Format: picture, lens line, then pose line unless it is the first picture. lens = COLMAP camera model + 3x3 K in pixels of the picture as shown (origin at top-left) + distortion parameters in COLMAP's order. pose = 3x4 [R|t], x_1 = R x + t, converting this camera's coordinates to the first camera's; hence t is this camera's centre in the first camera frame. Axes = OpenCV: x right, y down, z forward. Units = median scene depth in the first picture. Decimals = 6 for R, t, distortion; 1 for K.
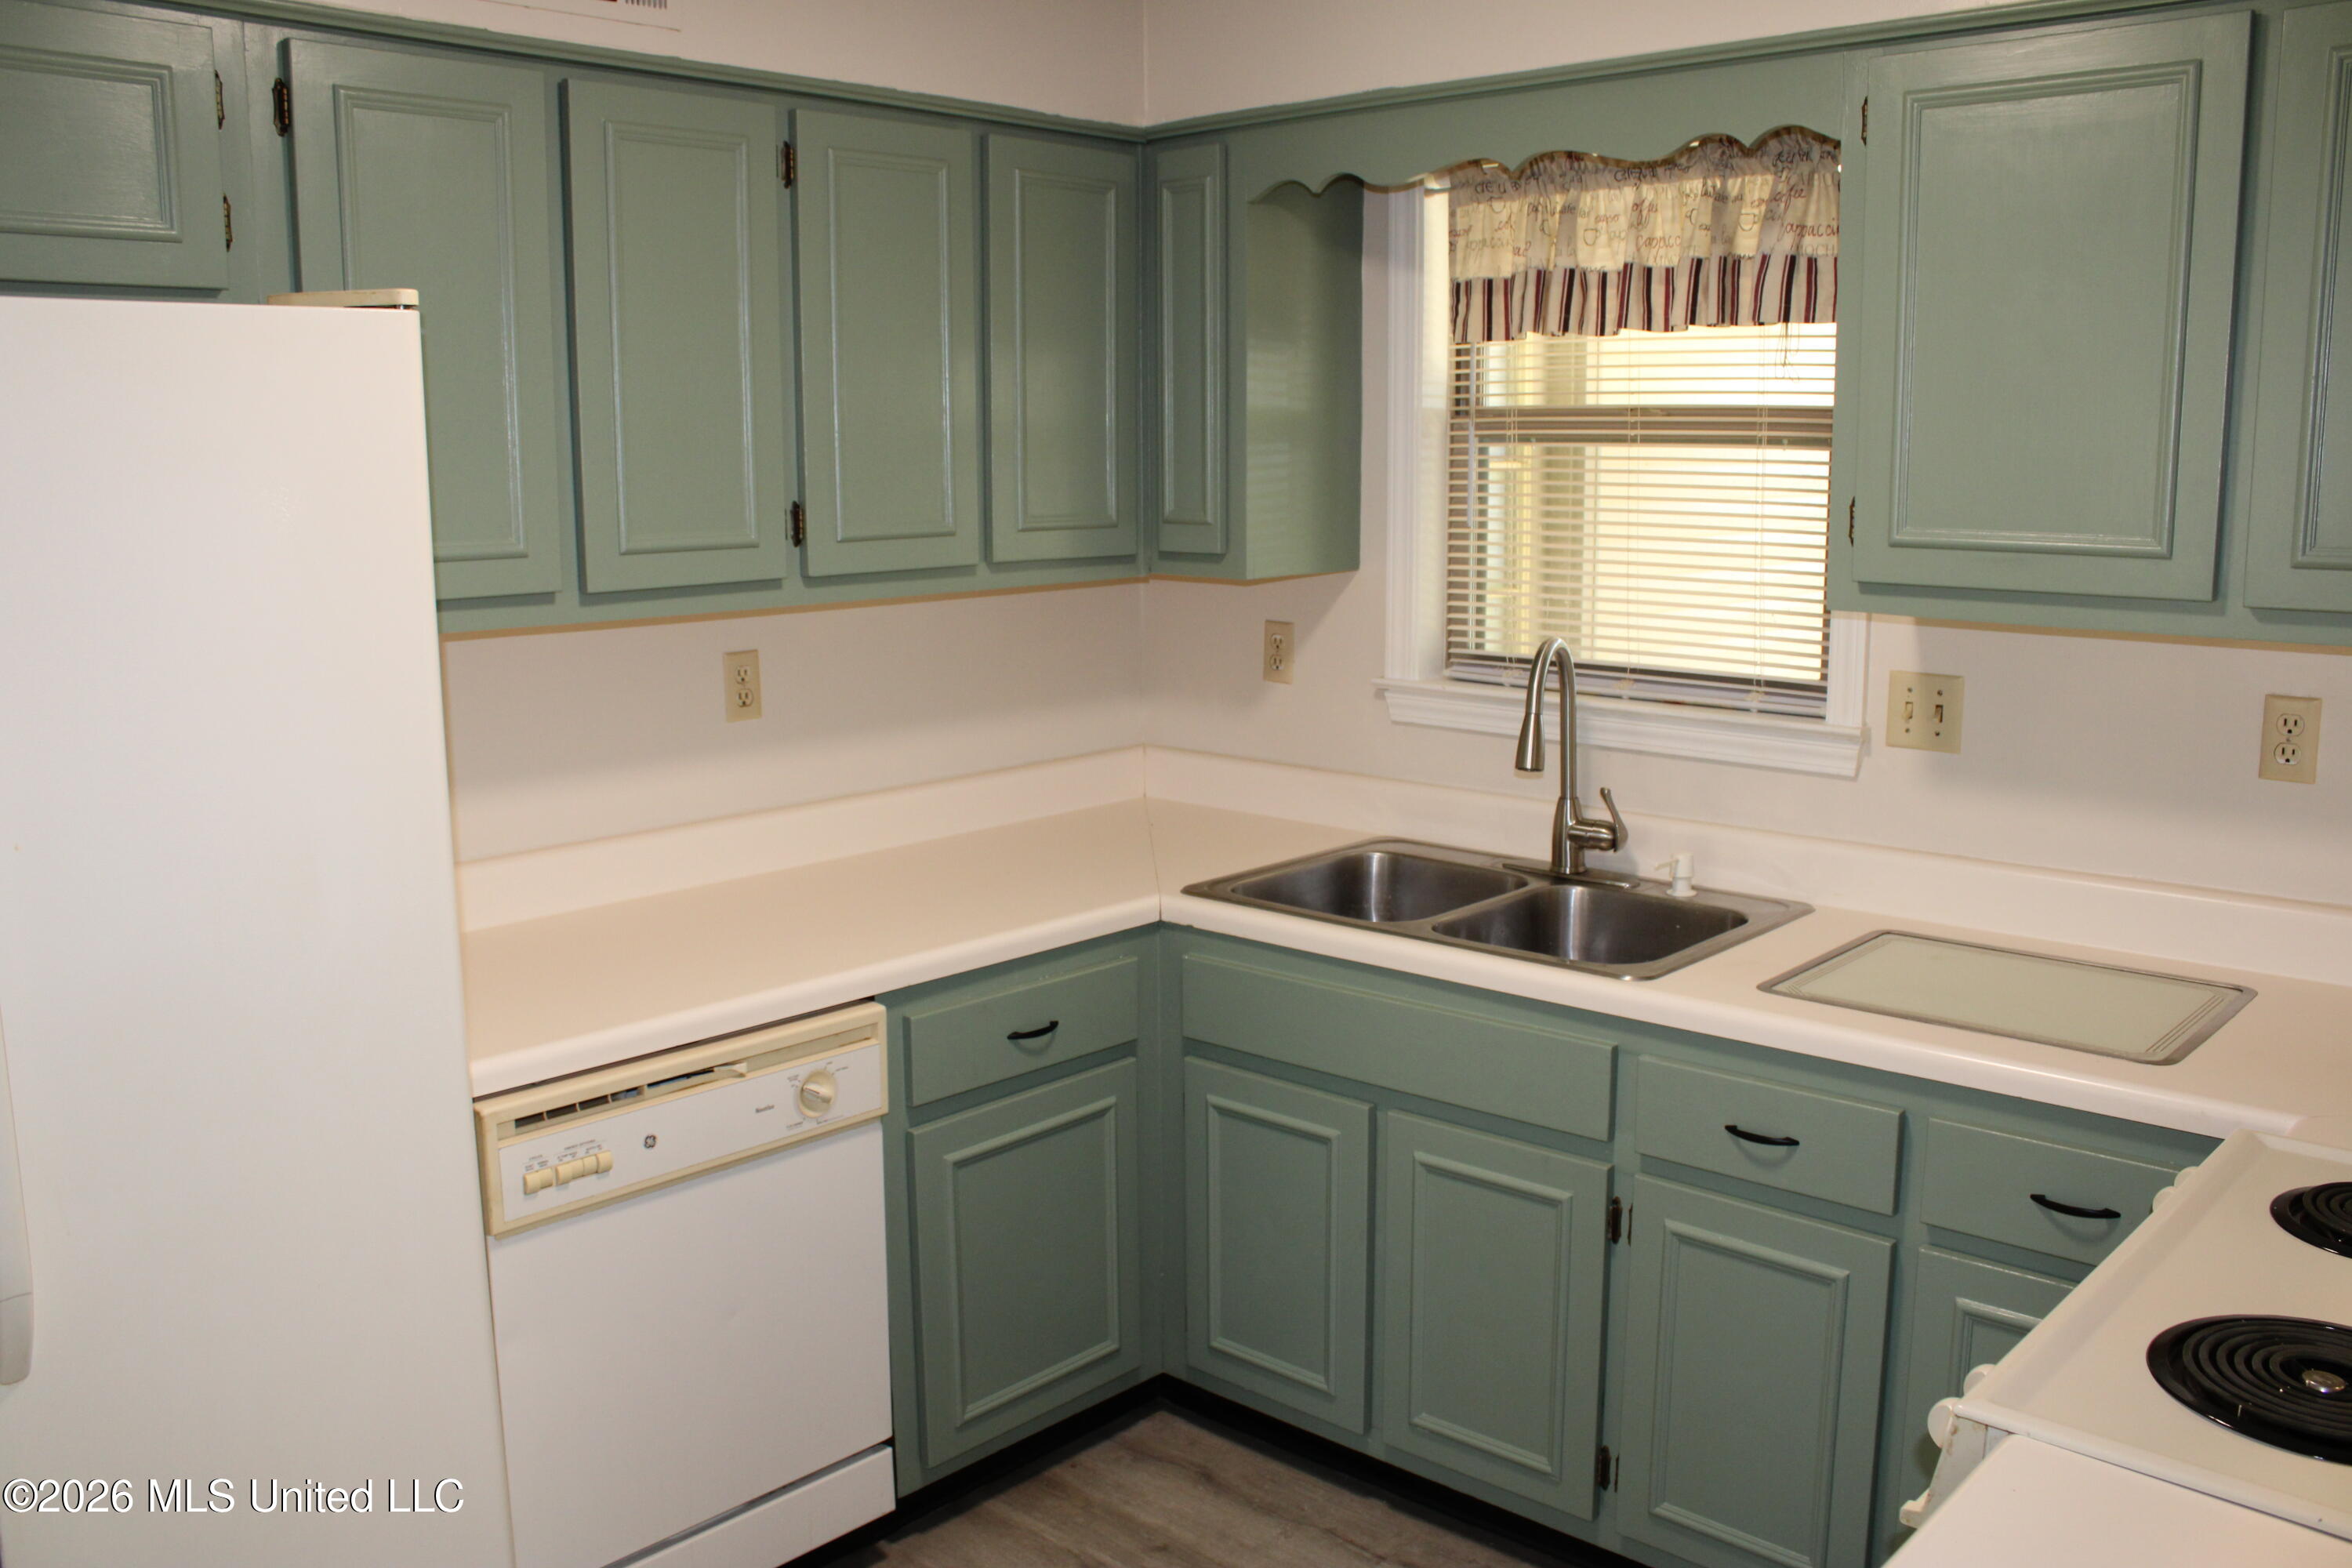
lens RADIAL K [[1987.7, 0, 1199.0], [0, 1987.7, 784.8], [0, 0, 1]] dist [-0.161077, 0.136582]
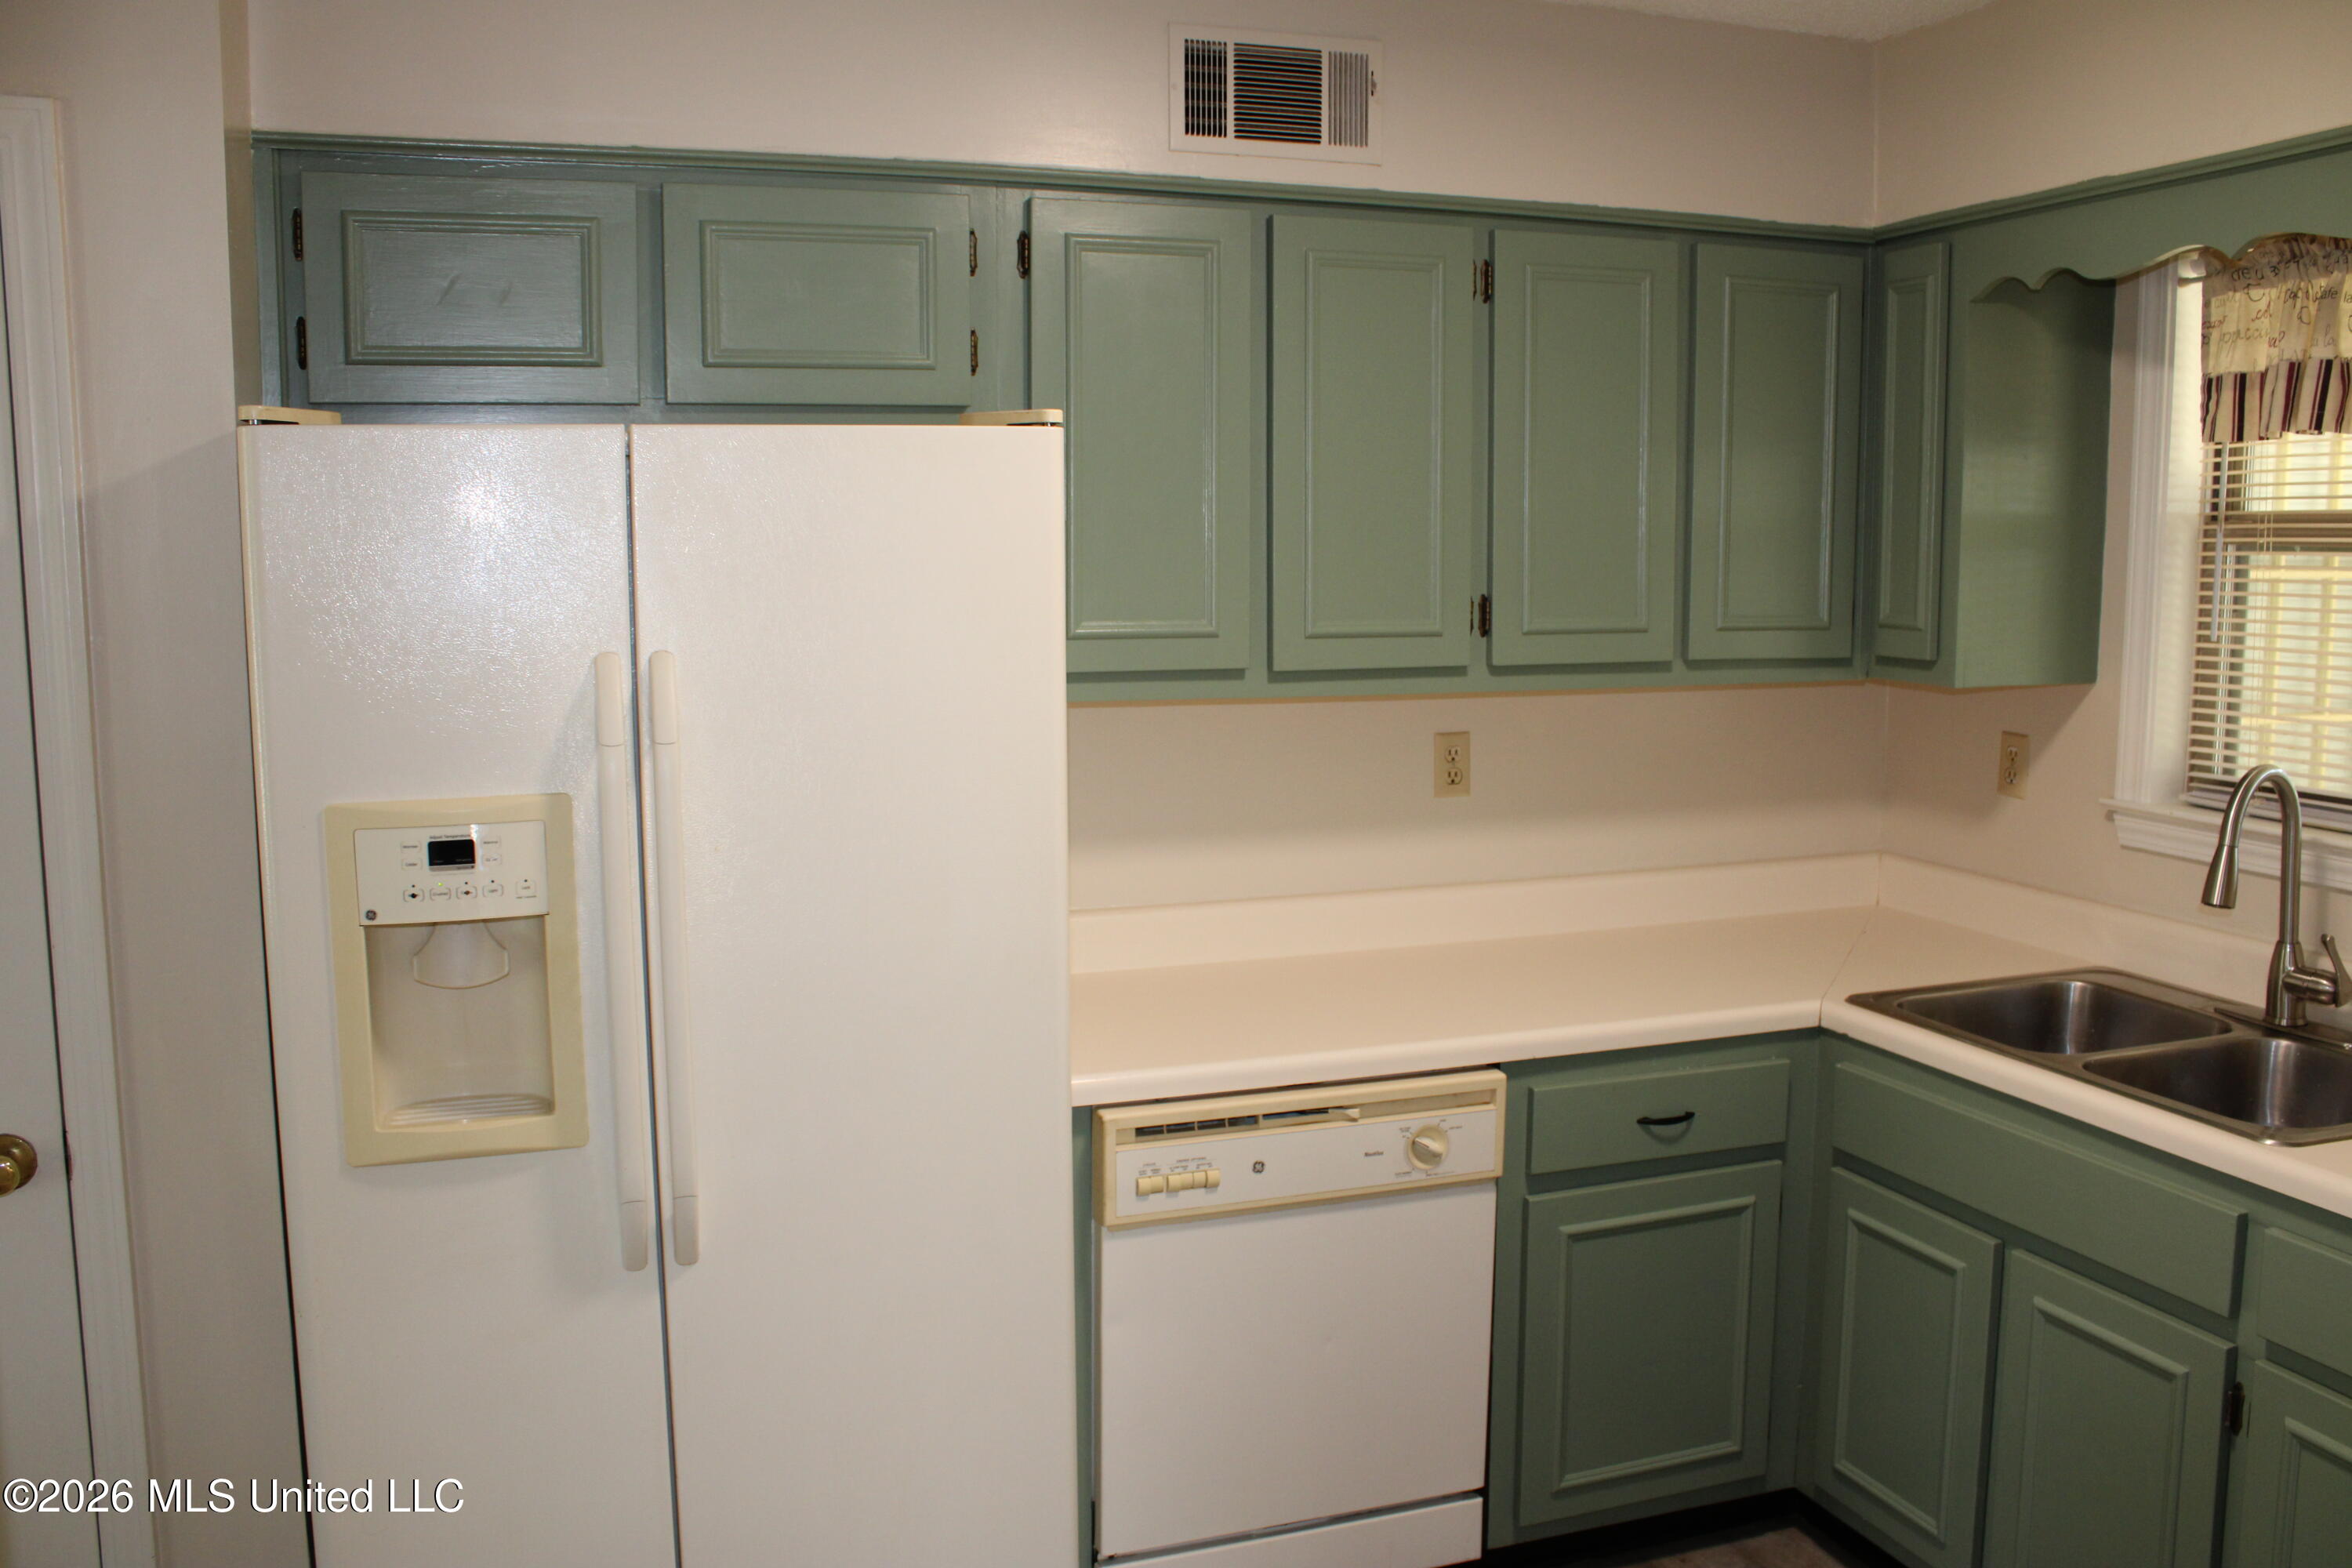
lens RADIAL K [[1987.7, 0, 1180.6], [0, 1987.7, 788.1], [0, 0, 1]] dist [-0.161077, 0.136582]
pose [[0.880325, 0.063780, -0.470064, 0.159689], [-0.083221, 0.996317, -0.020669, -0.003723], [0.467015, 0.057314, 0.882390, -0.016210]]
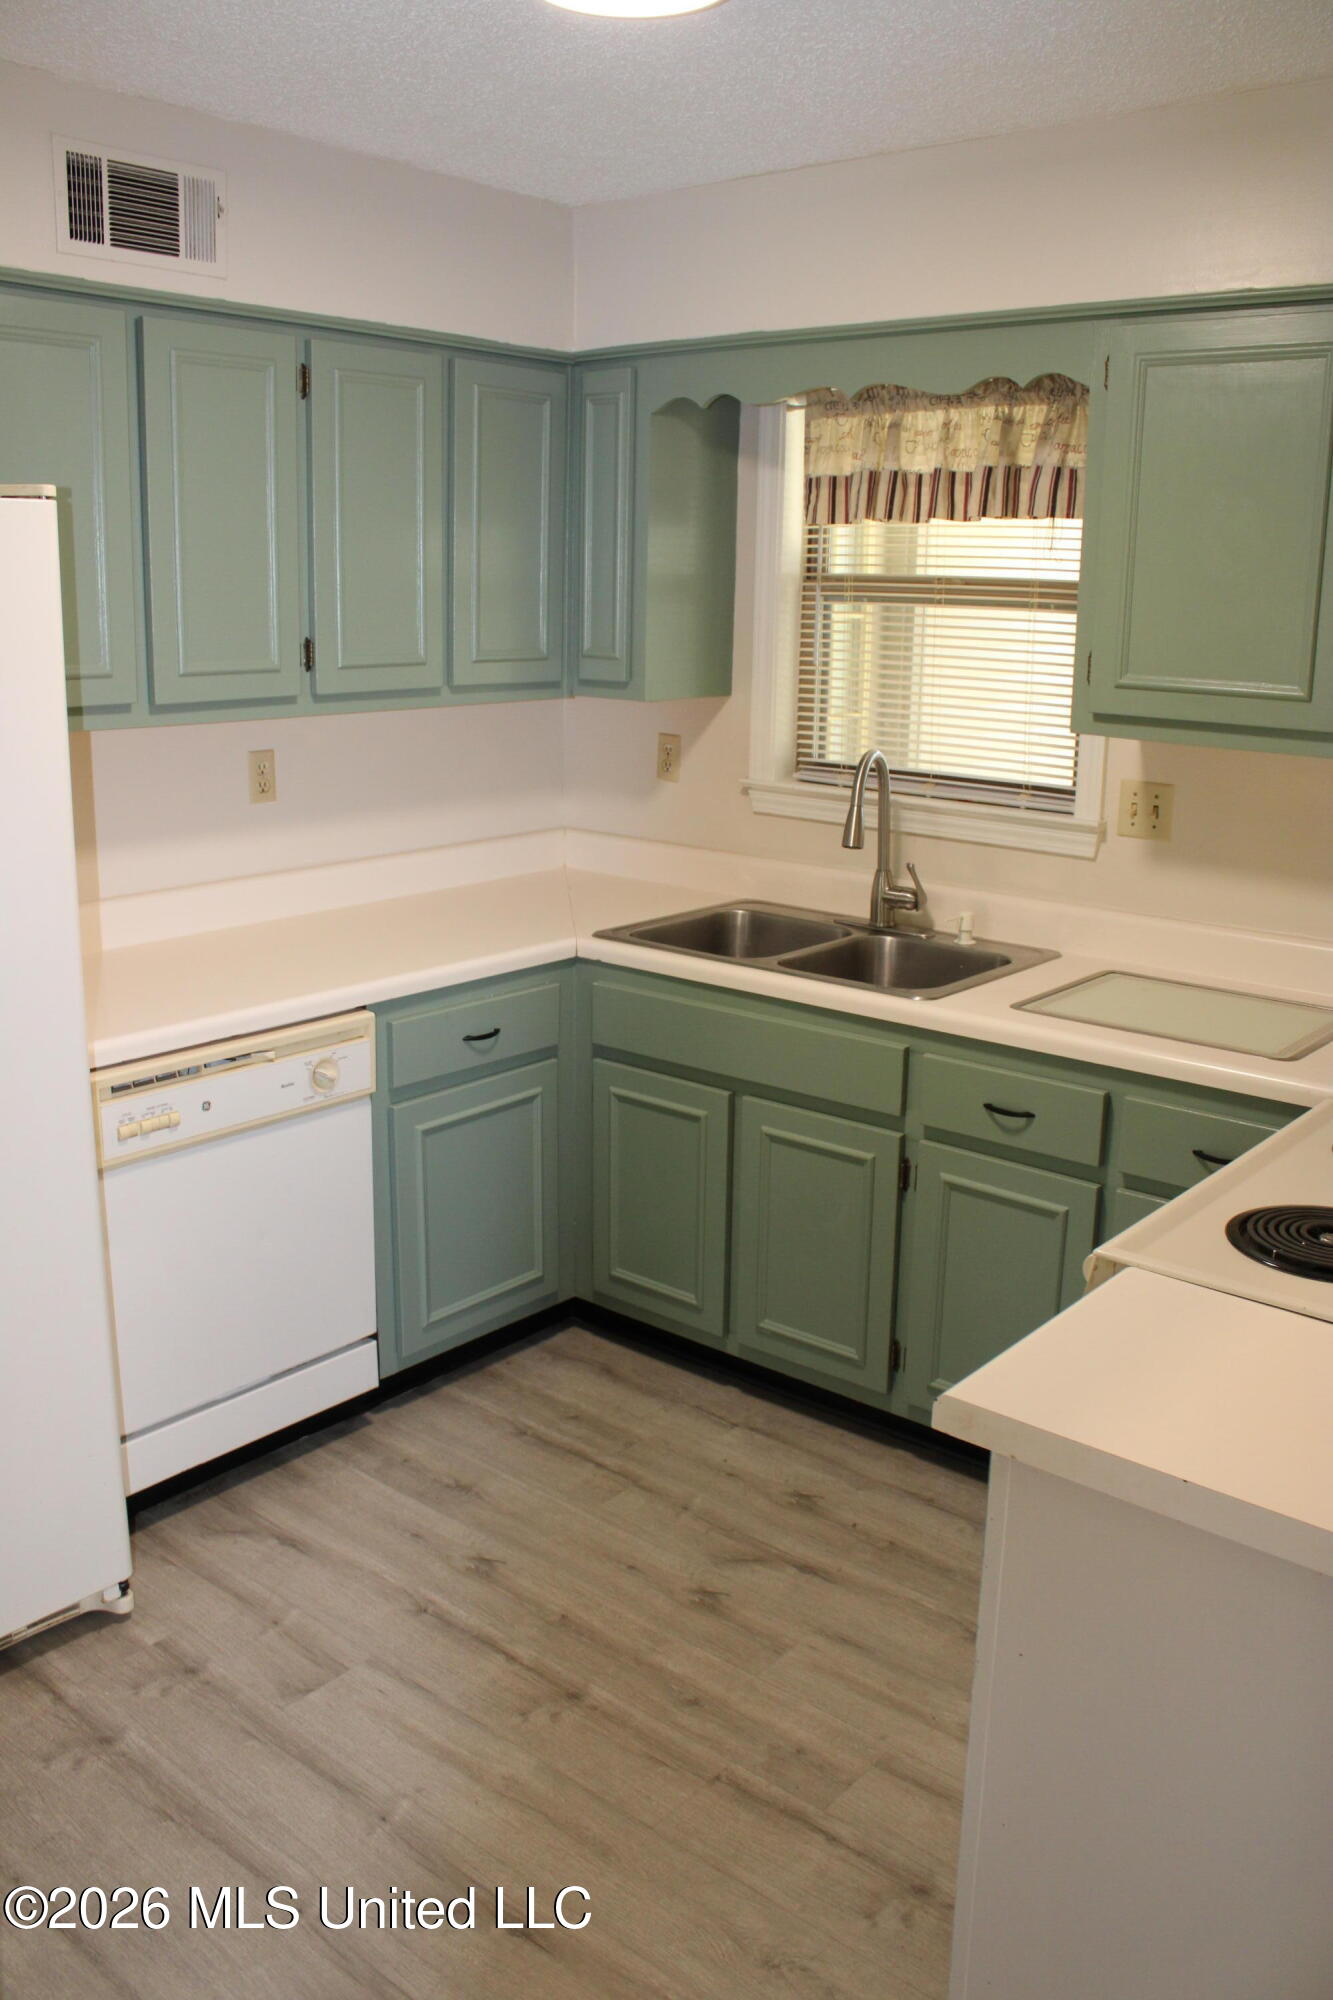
lens RADIAL K [[1690.2, 0, 678.6], [0, 1690.2, 999.5], [0, 0, 1]] dist [-0.161077, 0.136582]
pose [[0.998922, 0.012331, 0.044755, -0.001903], [-0.015568, 0.997231, 0.072715, 0.014026], [-0.043734, -0.073333, 0.996348, -0.148714]]
